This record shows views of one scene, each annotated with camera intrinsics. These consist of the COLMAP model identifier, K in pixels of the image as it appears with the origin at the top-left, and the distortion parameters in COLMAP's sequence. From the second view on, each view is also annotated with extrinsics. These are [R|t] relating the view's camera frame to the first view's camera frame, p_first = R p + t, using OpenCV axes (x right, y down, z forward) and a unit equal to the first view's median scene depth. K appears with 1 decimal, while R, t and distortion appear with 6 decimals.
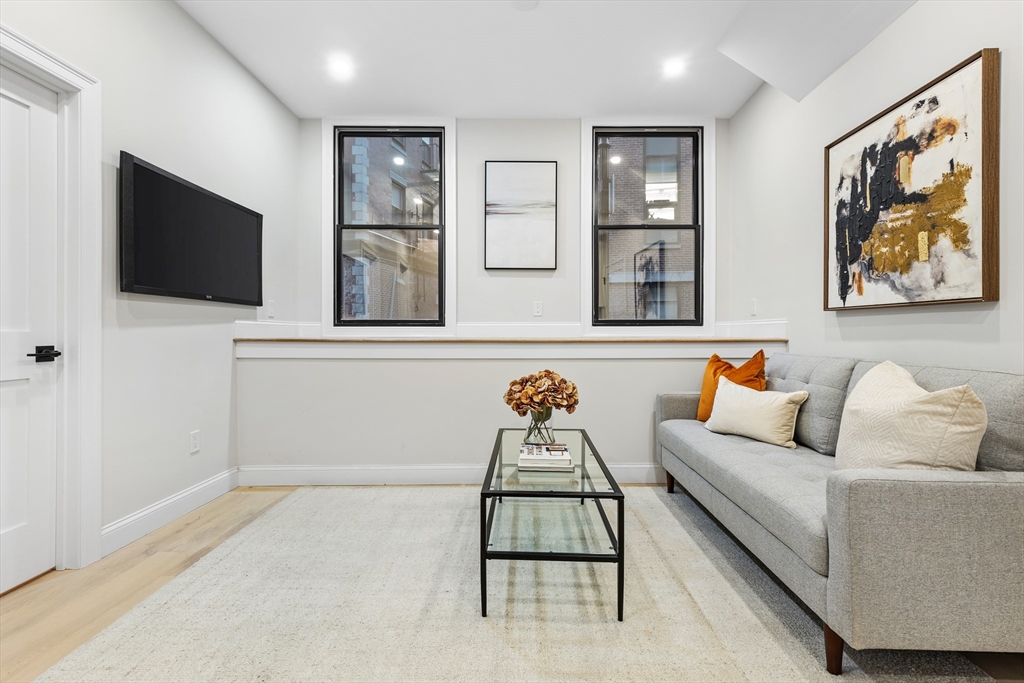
lens RADIAL K [[466.7, 0, 507.4], [0, 466.7, 324.1], [0, 0, 1]] dist [0.003770, -0.000560]
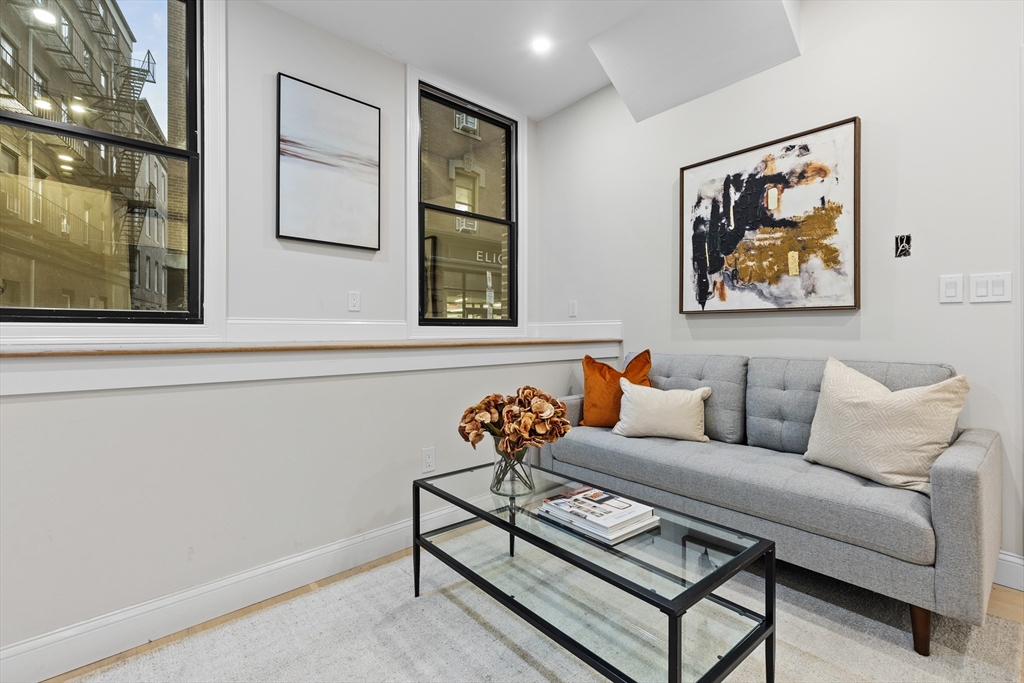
lens RADIAL K [[466.7, 0, 511.7], [0, 466.7, 325.0], [0, 0, 1]] dist [0.003770, -0.000560]
pose [[0.739016, 0.009769, 0.673617, -0.434388], [-0.010294, 0.999942, -0.003208, 0.007891], [-0.673610, -0.004564, 0.739073, 0.516708]]
